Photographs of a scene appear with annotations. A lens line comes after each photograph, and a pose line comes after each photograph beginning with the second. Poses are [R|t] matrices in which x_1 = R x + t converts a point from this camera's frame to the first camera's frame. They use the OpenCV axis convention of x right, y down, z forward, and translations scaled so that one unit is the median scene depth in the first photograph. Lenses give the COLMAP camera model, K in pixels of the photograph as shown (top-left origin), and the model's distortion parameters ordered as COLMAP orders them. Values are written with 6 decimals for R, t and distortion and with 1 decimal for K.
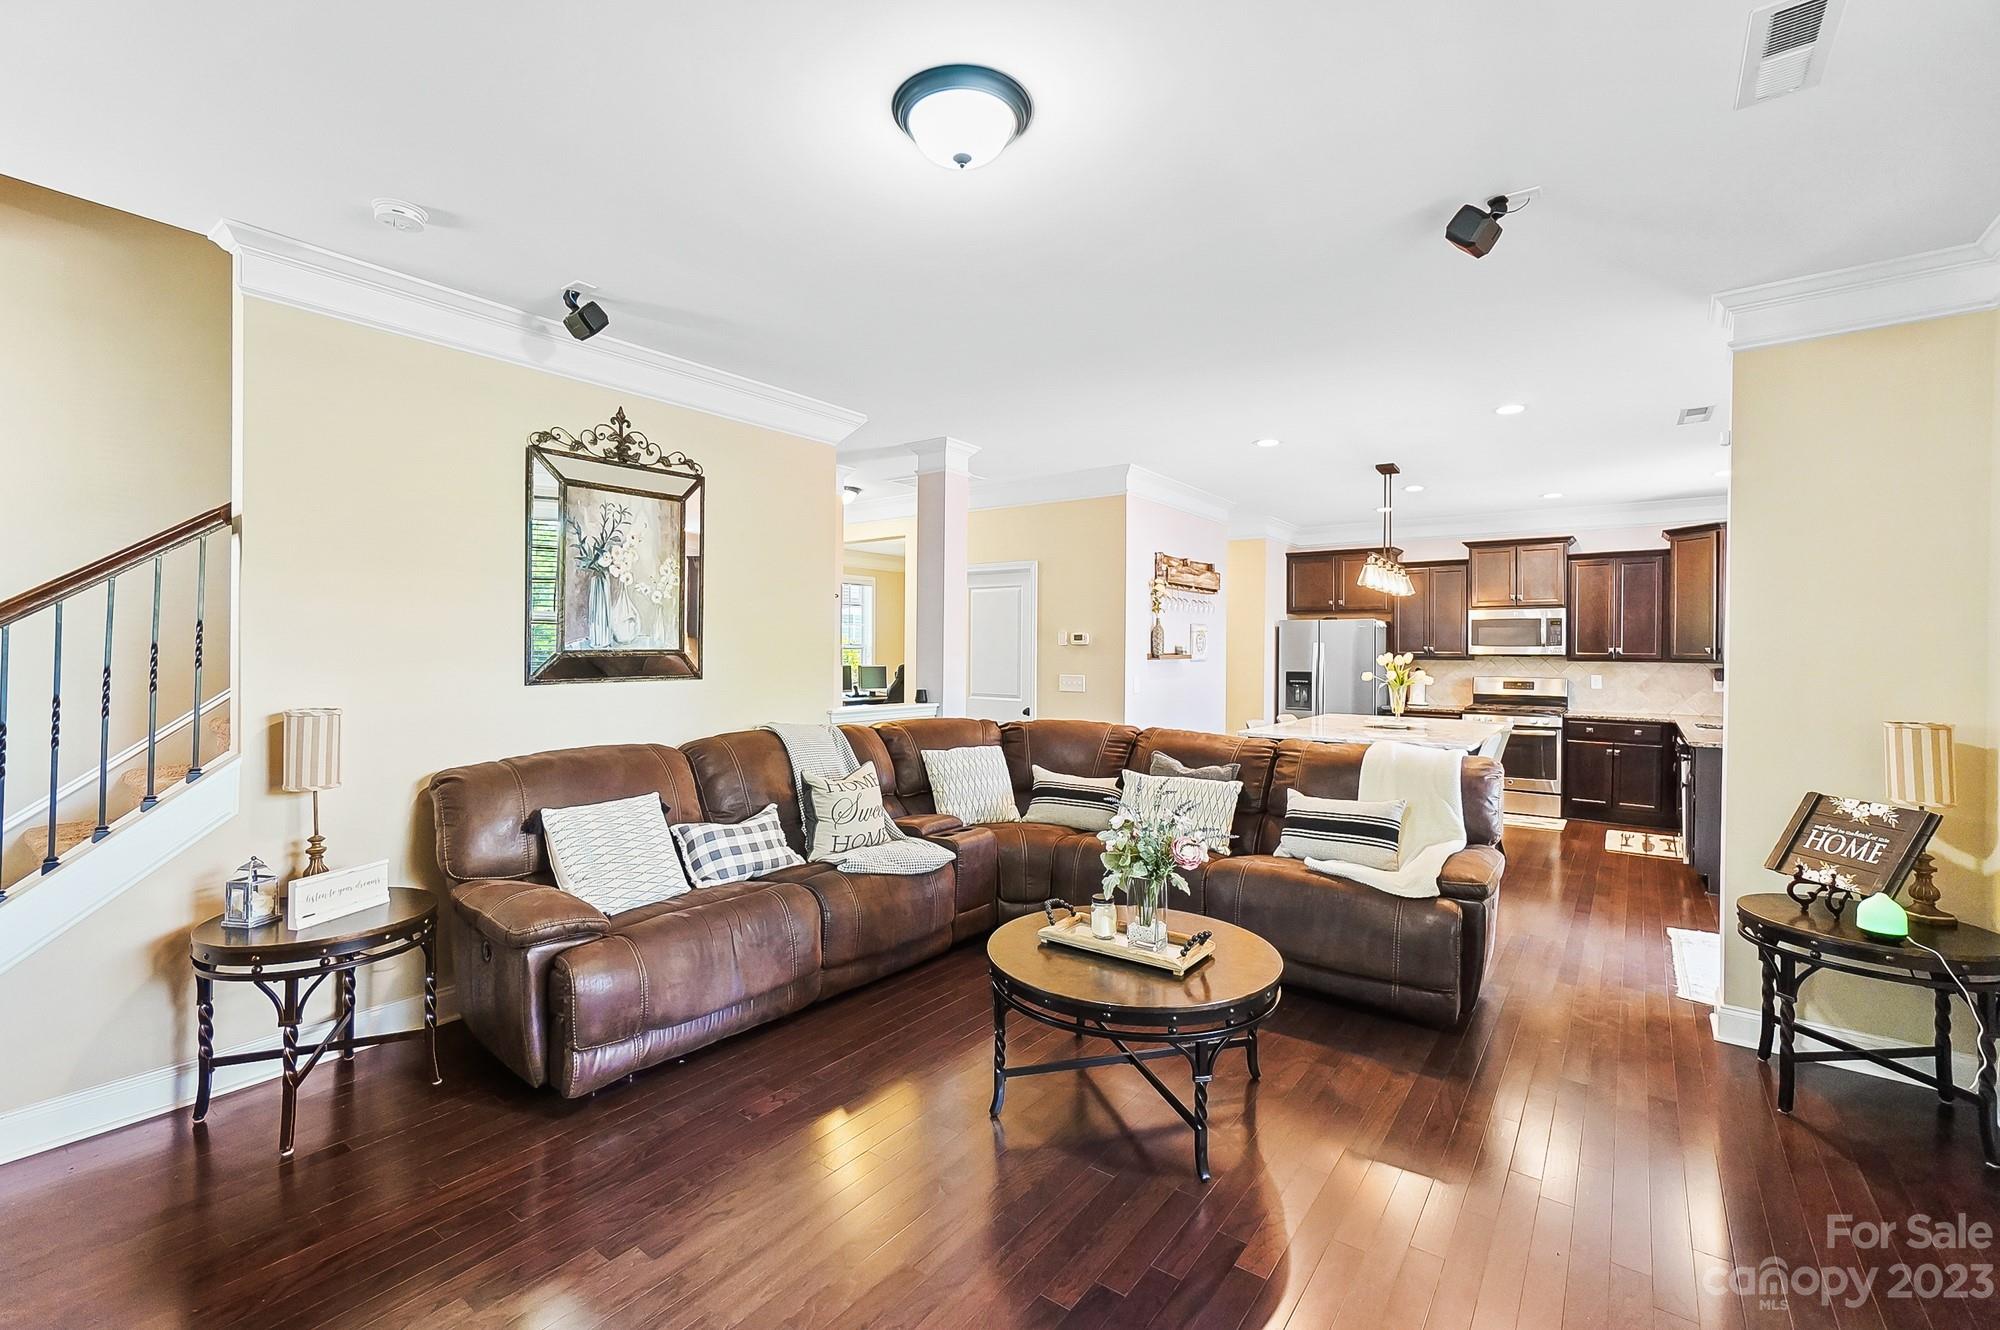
lens RADIAL K [[885.5, 0, 990.4], [0, 885.5, 654.7], [0, 0, 1]] dist [-0.009515, 0.004614]
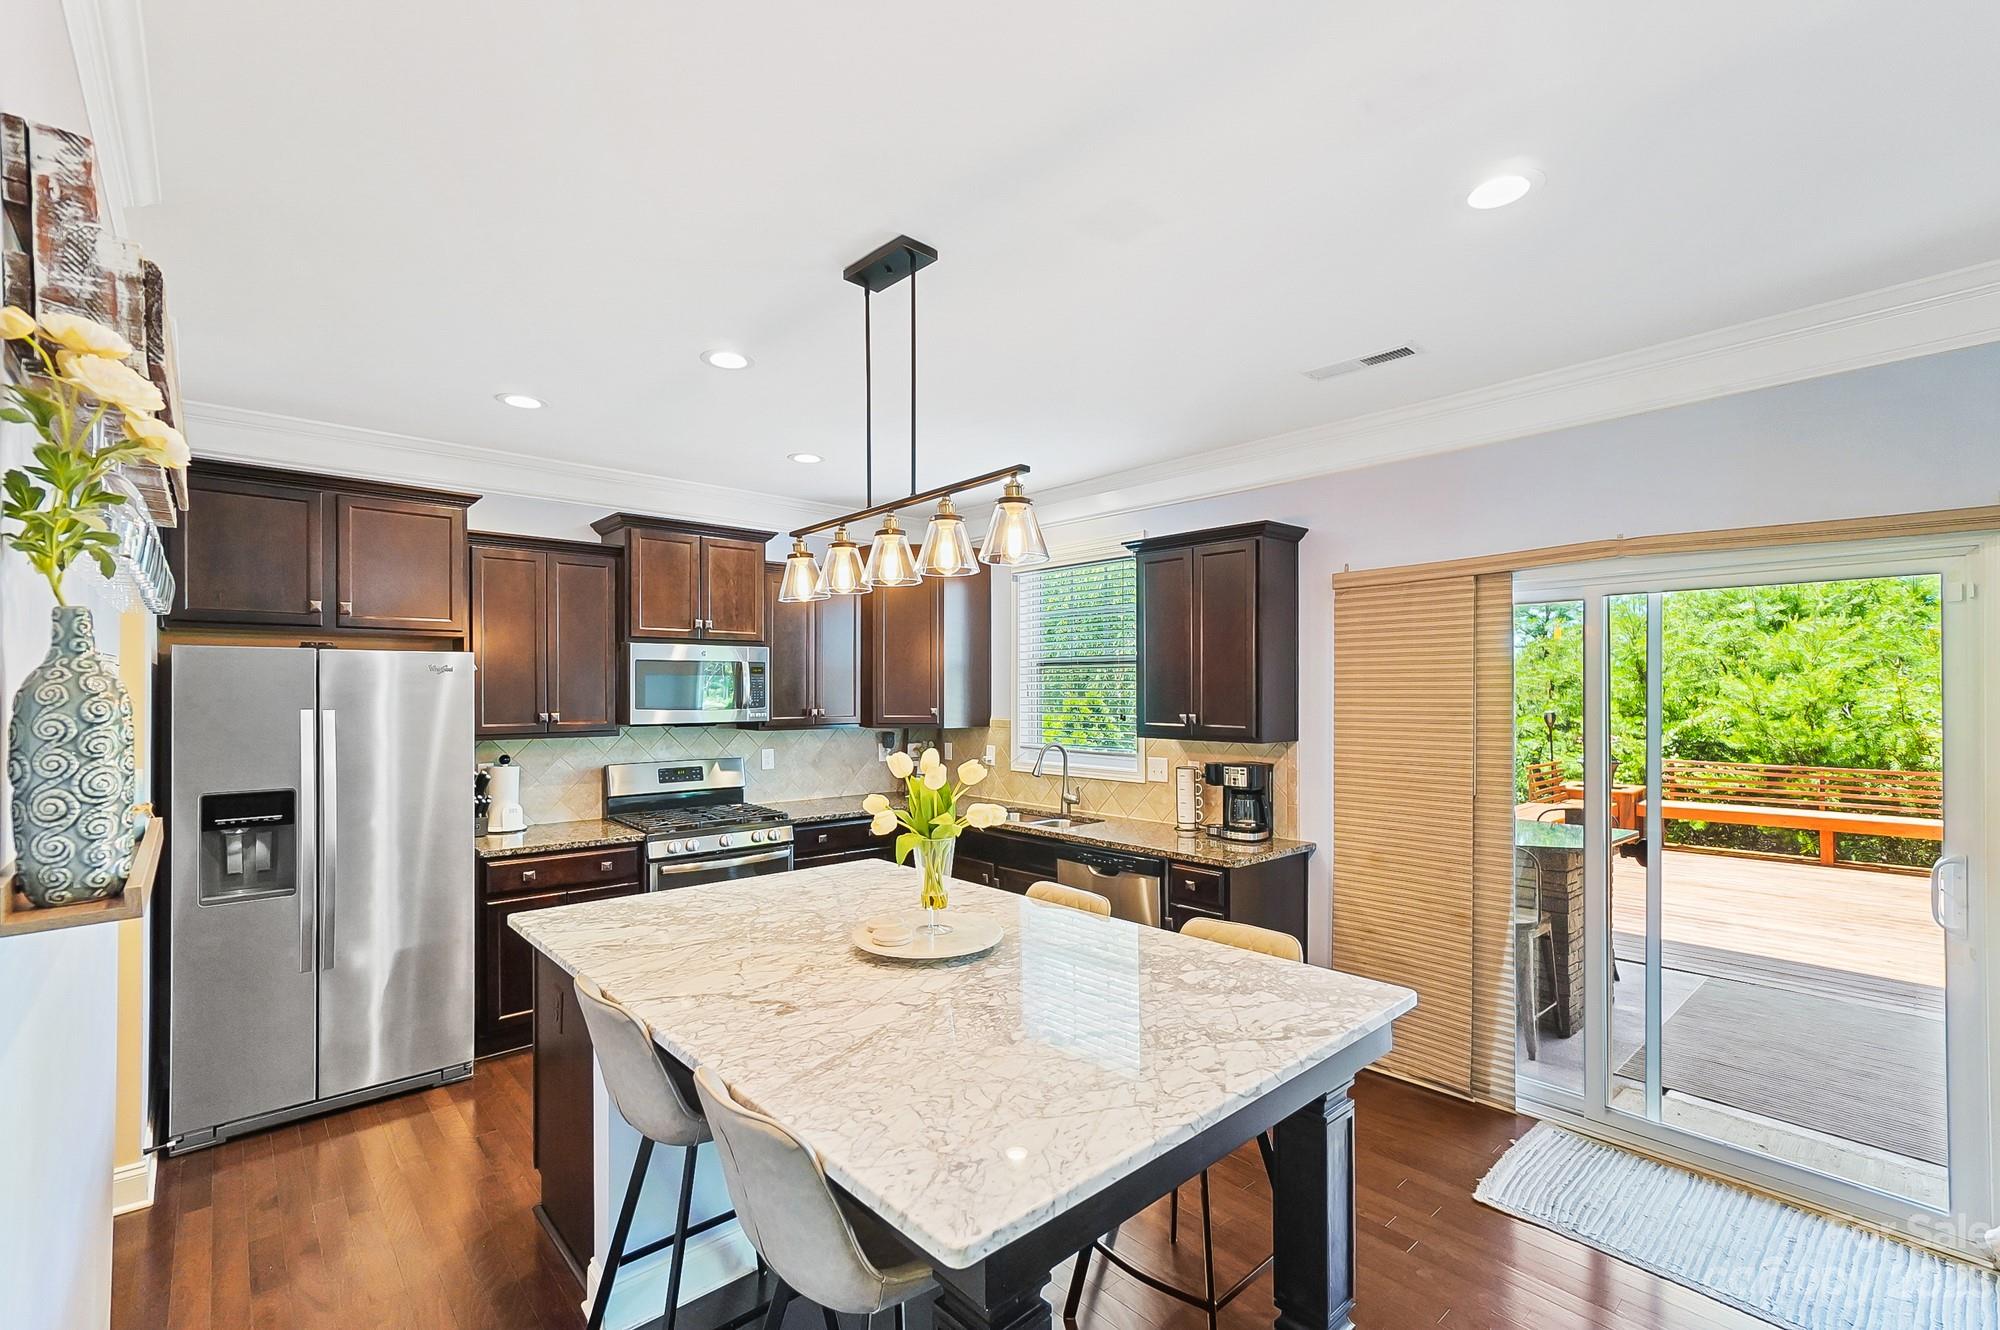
lens RADIAL K [[885.5, 0, 970.4], [0, 885.5, 670.3], [0, 0, 1]] dist [-0.009515, 0.004614]
pose [[0.213524, 0.013645, 0.976842, 0.070907], [0.006355, 0.999862, -0.015355, -0.025331], [-0.976917, 0.009487, 0.213408, 0.726024]]
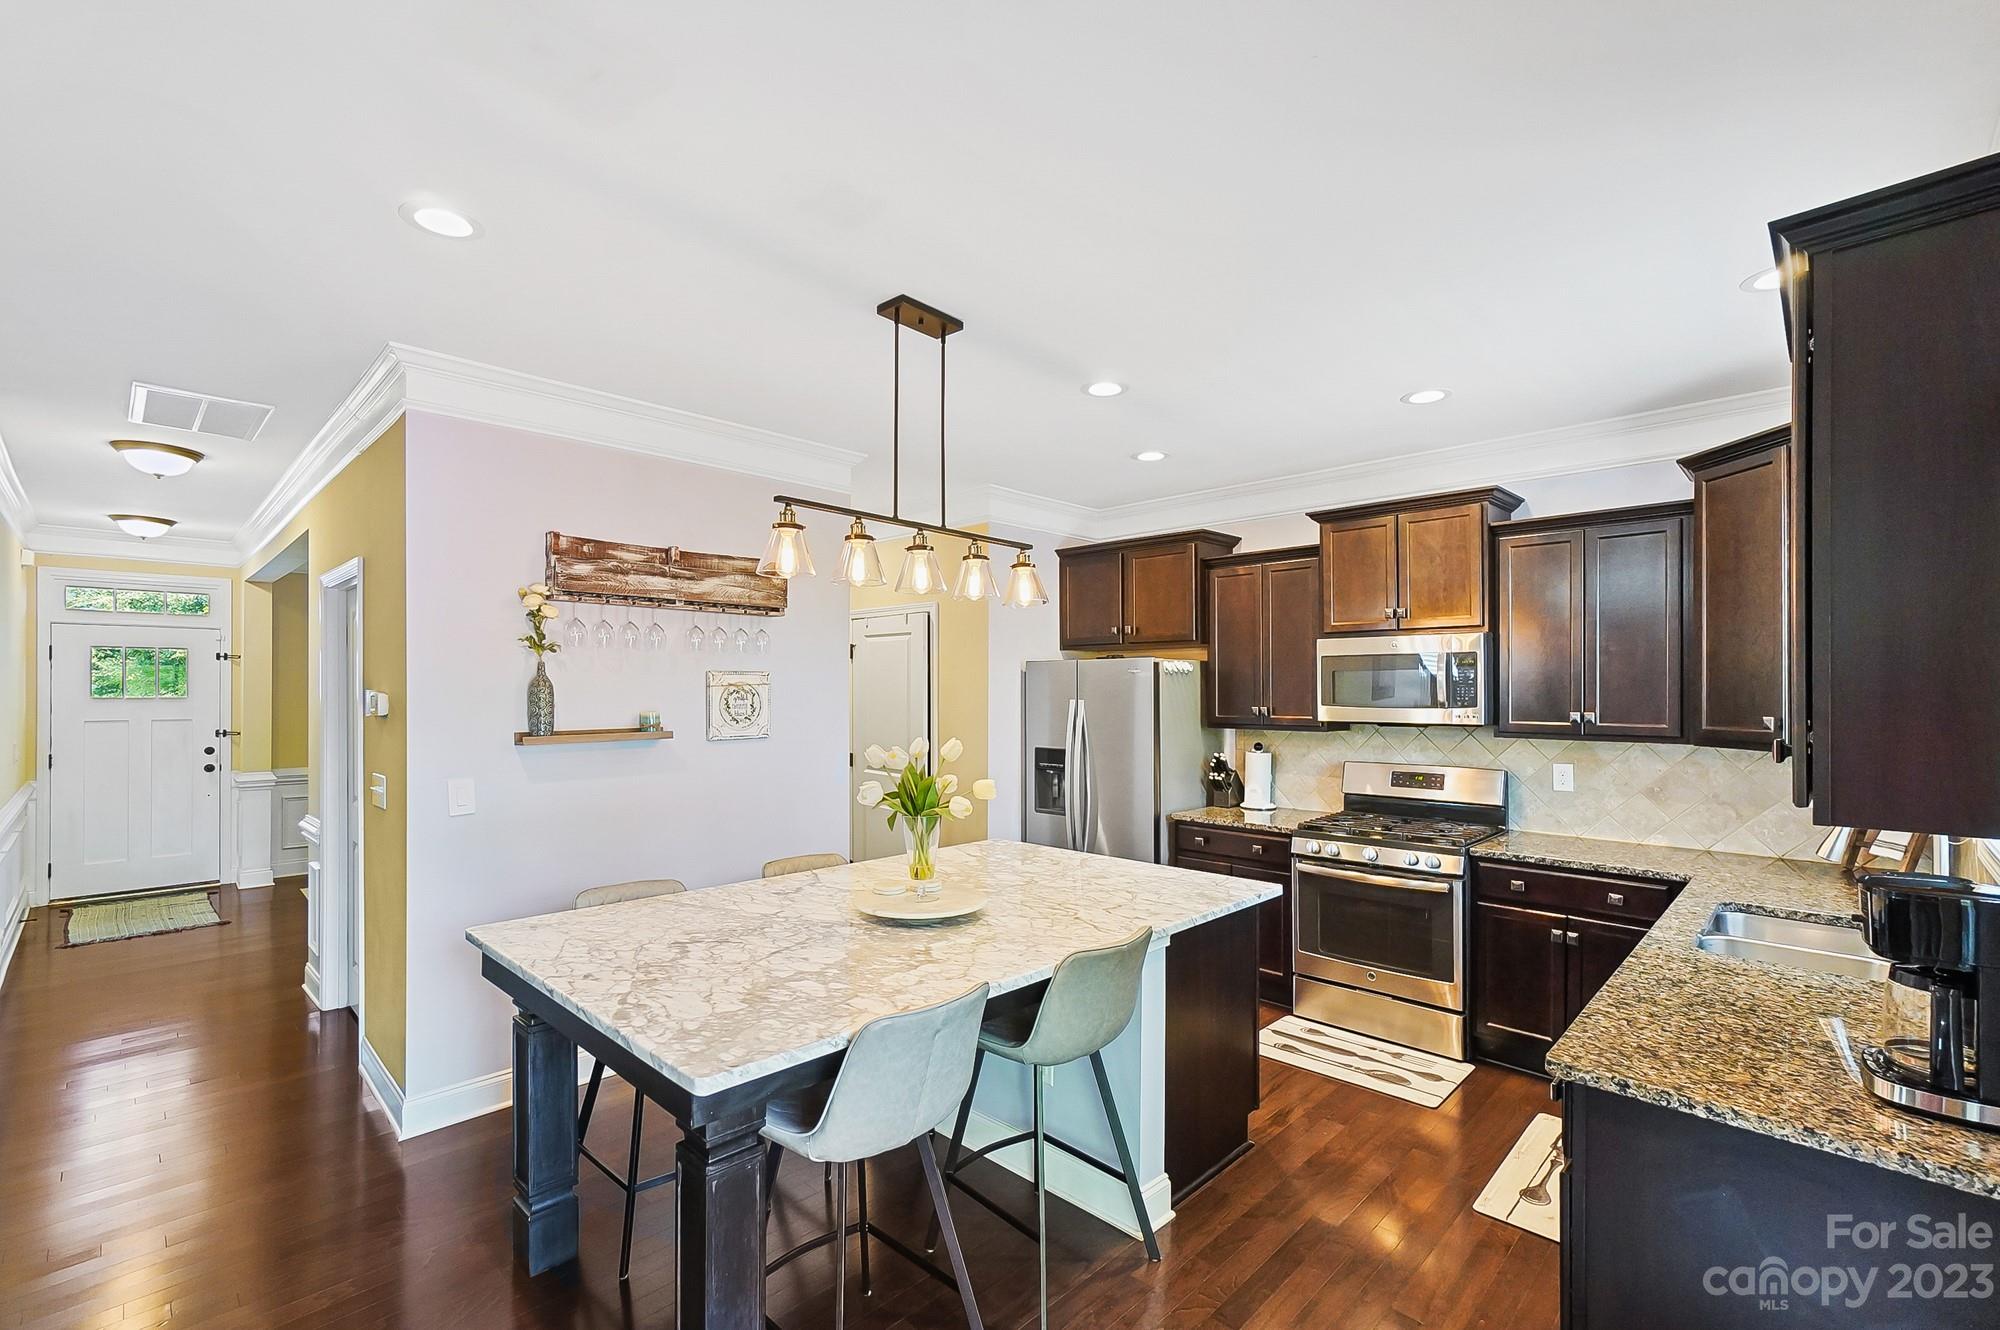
lens RADIAL K [[885.5, 0, 998.5], [0, 885.5, 693.6], [0, 0, 1]] dist [-0.009515, 0.004614]
pose [[0.989117, -0.006898, -0.146969, 0.453566], [0.006923, 0.999976, -0.000342, -0.019613], [0.146968, -0.000679, 0.989141, 0.466158]]
